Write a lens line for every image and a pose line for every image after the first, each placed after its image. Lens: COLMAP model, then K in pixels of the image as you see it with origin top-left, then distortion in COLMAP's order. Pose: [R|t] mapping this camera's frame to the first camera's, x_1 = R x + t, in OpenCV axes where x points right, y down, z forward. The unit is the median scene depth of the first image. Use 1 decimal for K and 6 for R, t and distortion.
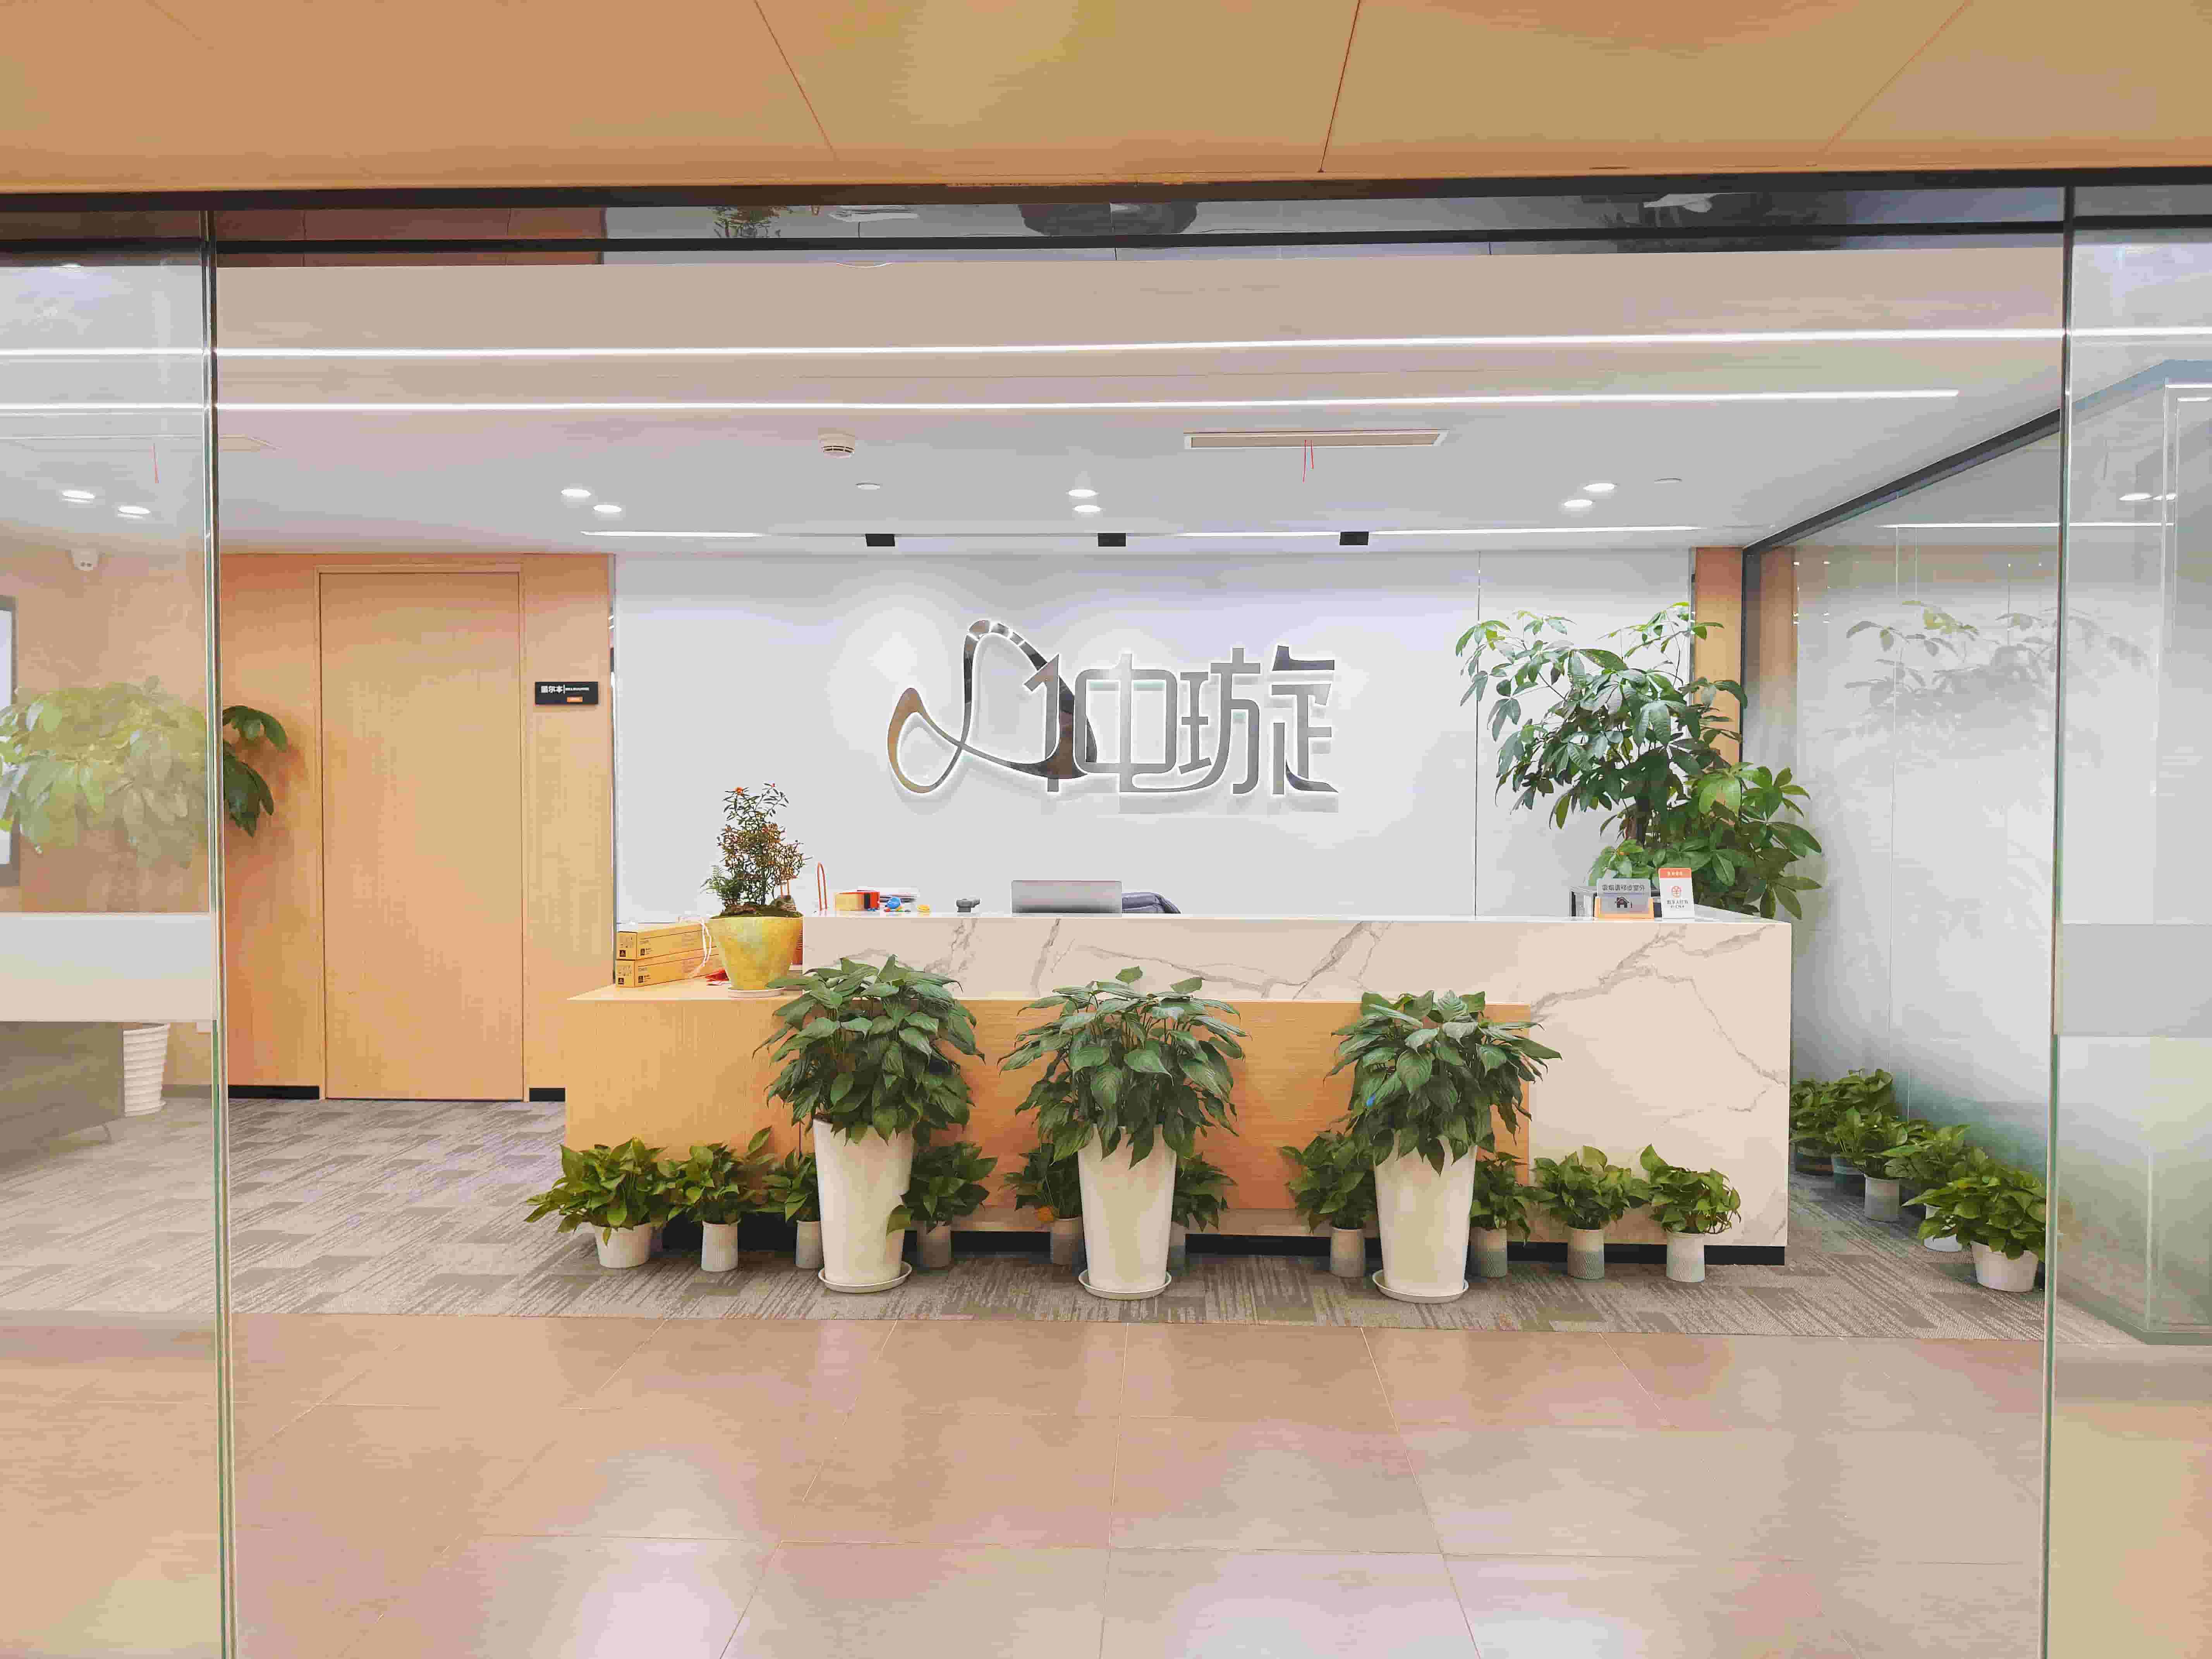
lens RADIAL K [[1581.9, 0, 1106.0], [0, 1581.9, 829.5], [0, 0, 1]] dist [0.017721, -0.003160]
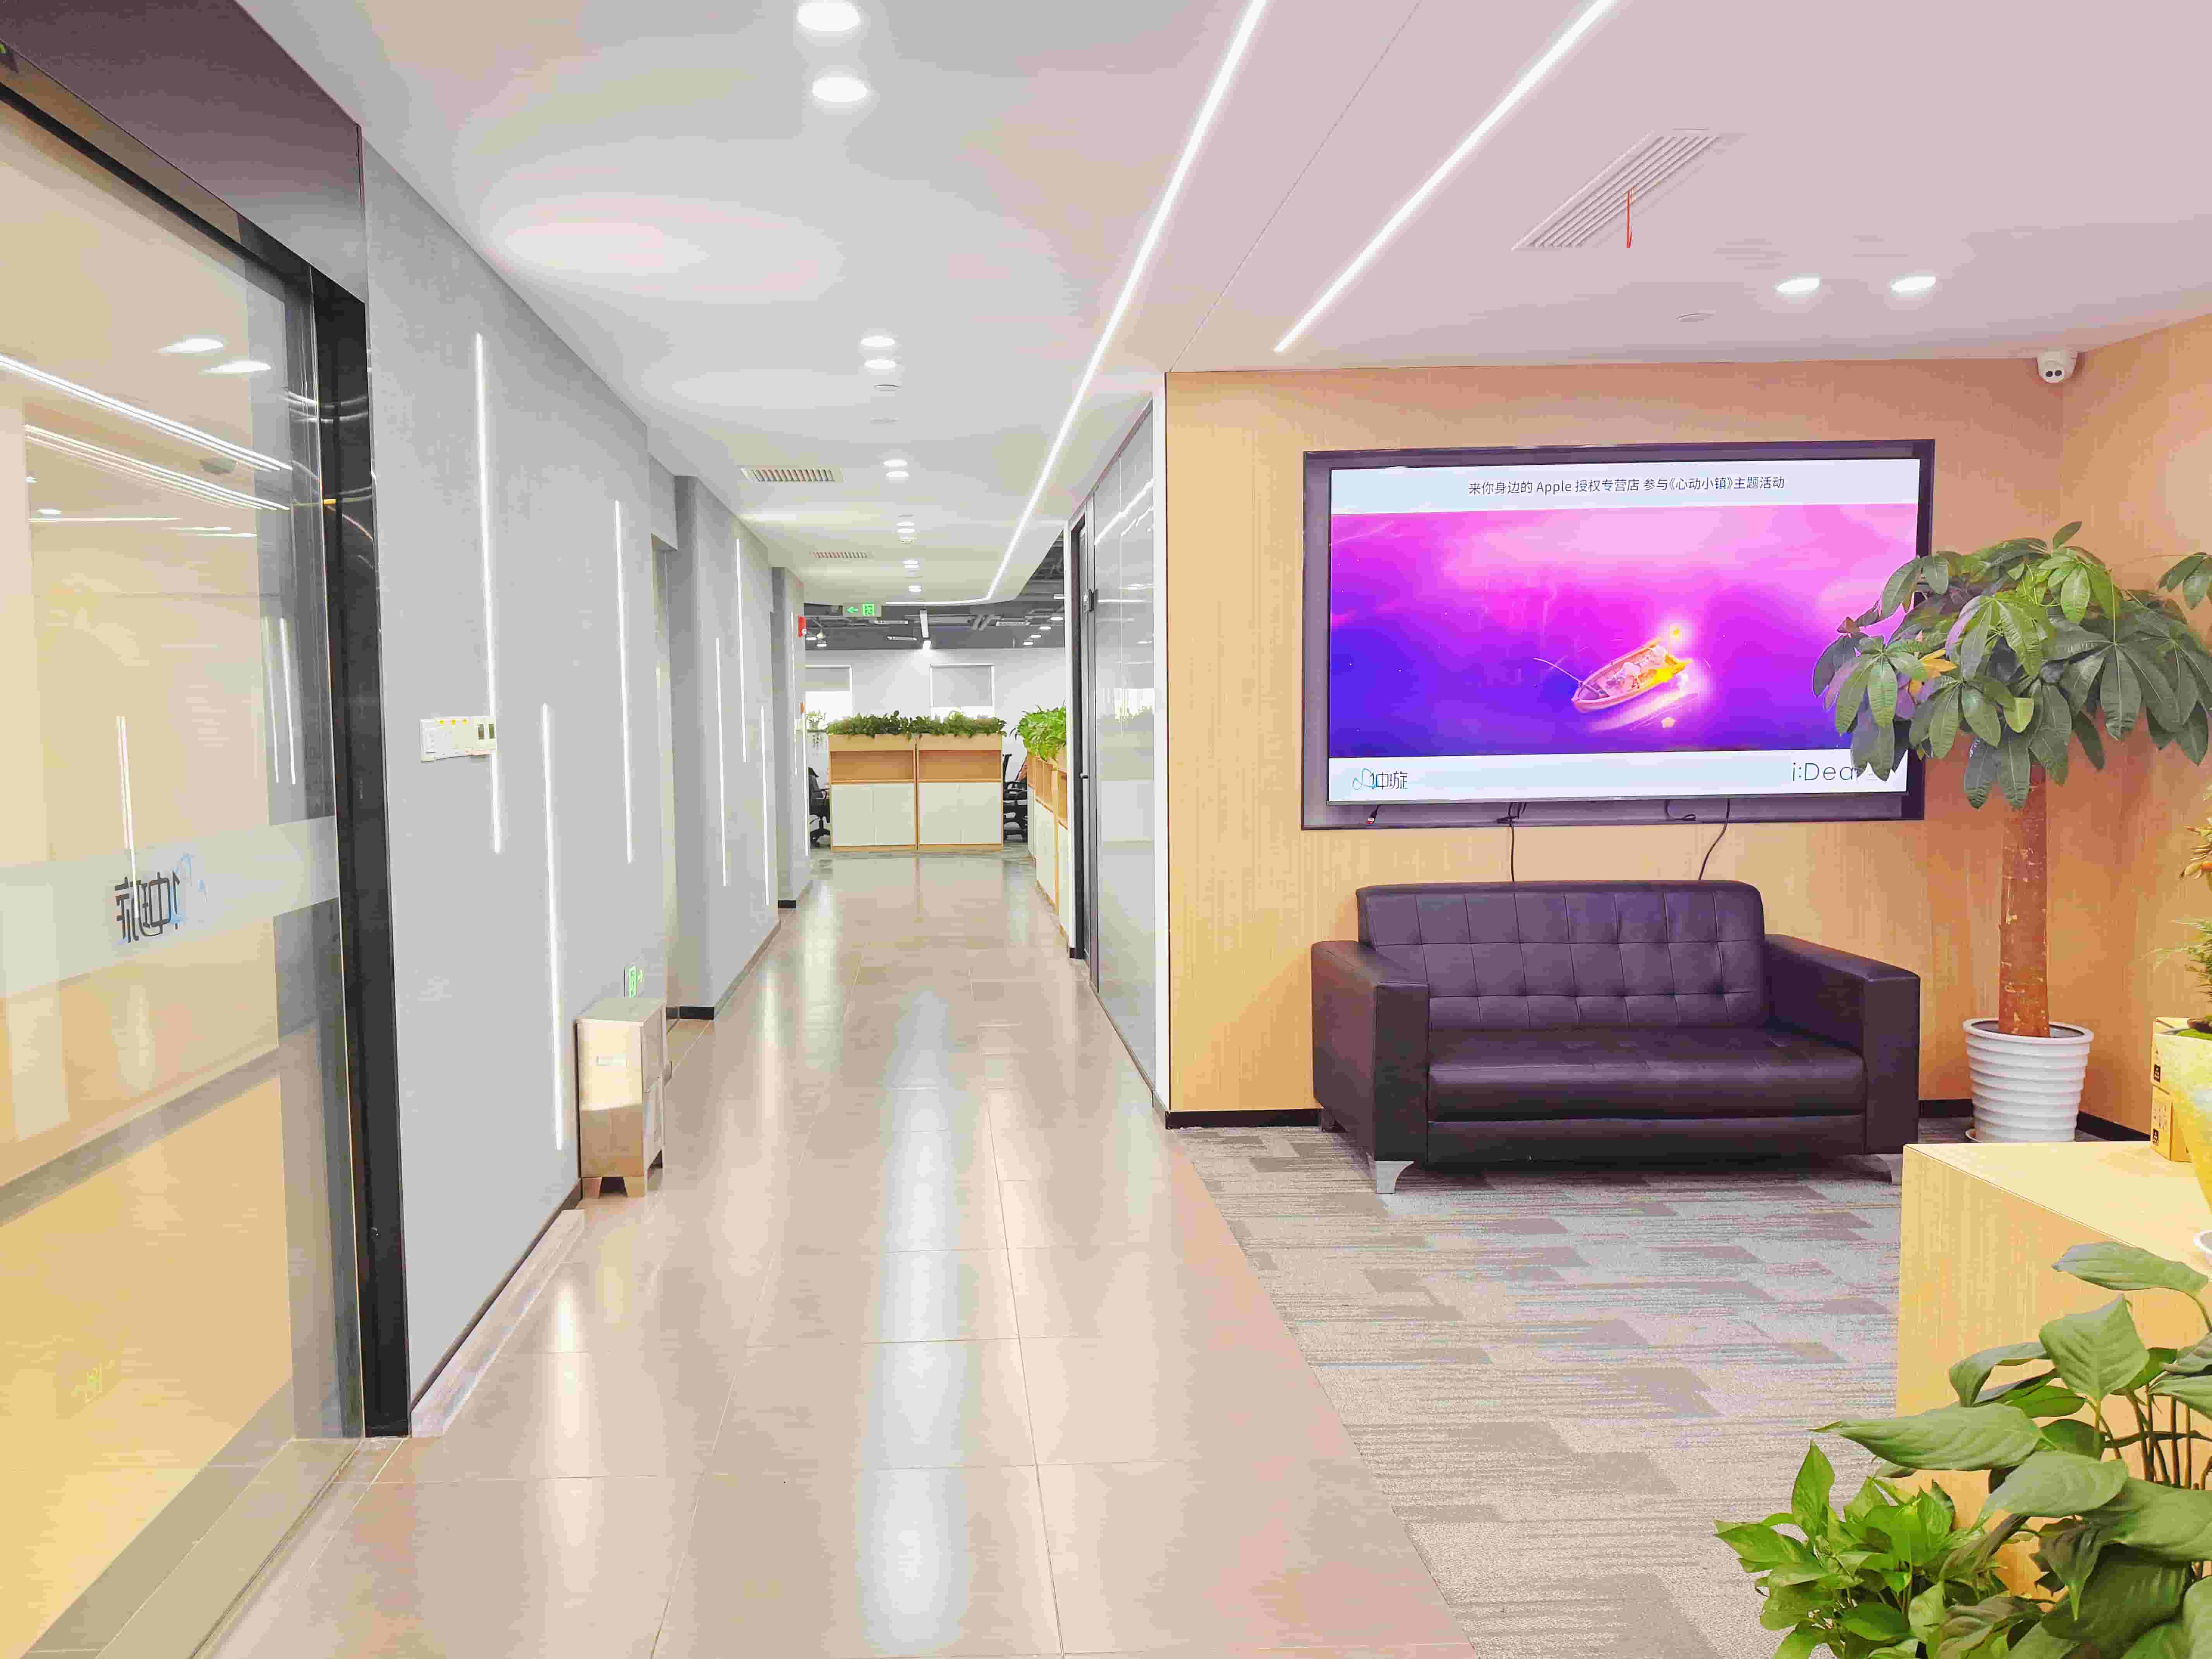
lens RADIAL K [[1627.3, 0, 942.3], [0, 1627.3, 830.3], [0, 0, 1]] dist [-0.000370, -0.004525]
pose [[0.047314, 0.070493, -0.996390, 0.079420], [-0.001529, 0.997511, 0.070500, -0.014660], [0.998879, -0.001812, 0.047304, 0.475657]]
